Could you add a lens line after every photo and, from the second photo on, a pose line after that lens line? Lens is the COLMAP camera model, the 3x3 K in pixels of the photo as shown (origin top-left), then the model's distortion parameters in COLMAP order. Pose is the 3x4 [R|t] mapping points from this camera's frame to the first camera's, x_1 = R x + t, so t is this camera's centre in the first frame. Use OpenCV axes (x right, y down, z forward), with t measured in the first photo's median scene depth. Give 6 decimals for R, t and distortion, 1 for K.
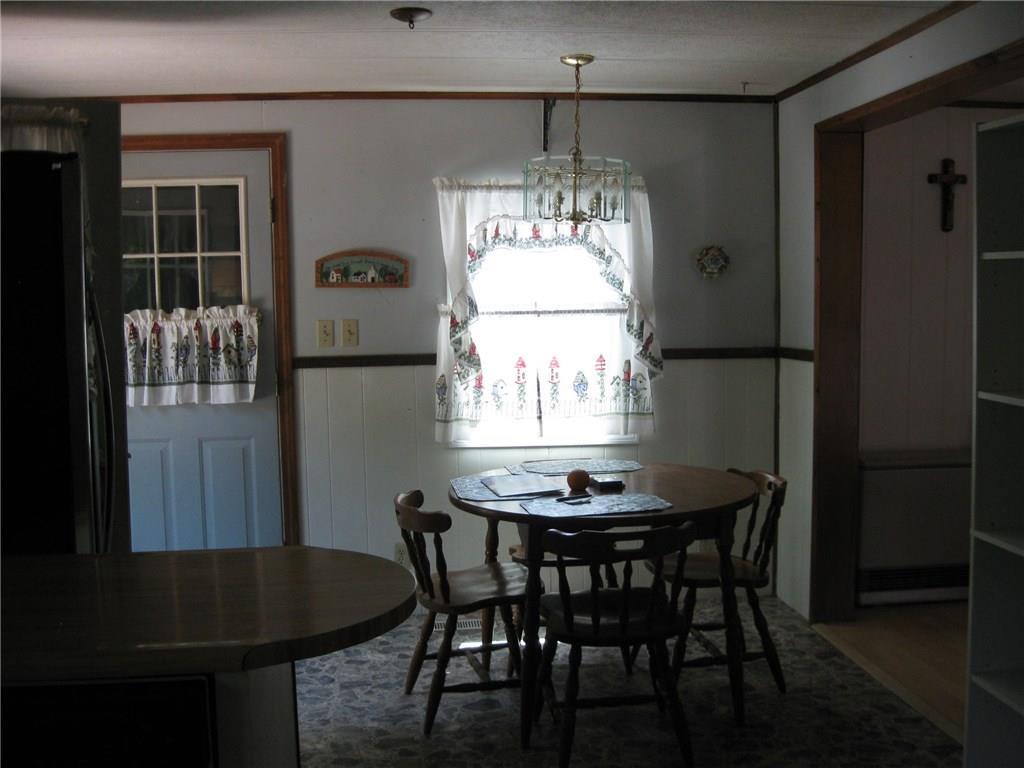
lens RADIAL K [[1083.9, 0, 512.0], [0, 1083.9, 384.0], [0, 0, 1]] dist [-0.102196, 0.000398]
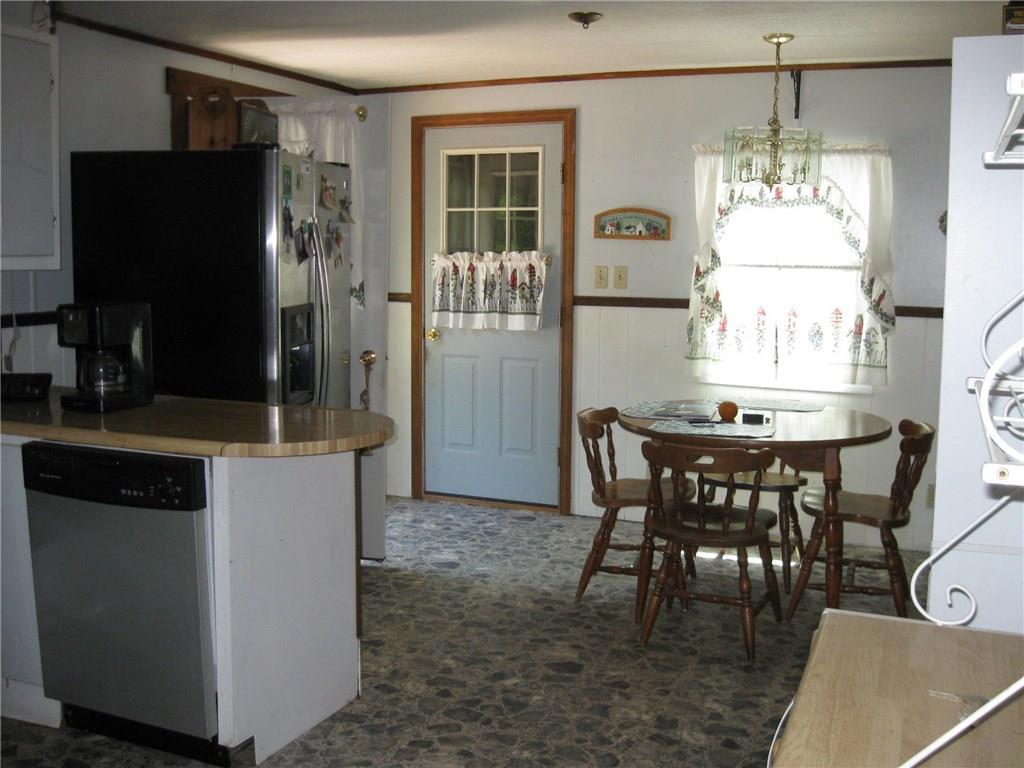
lens RADIAL K [[1083.9, 0, 512.0], [0, 1083.9, 384.0], [0, 0, 1]] dist [-0.102196, 0.000398]
pose [[0.873476, 0.085486, -0.479304, 0.327033], [-0.066167, 0.996174, 0.057091, 0.008815], [0.482351, -0.018153, 0.875790, -0.092682]]
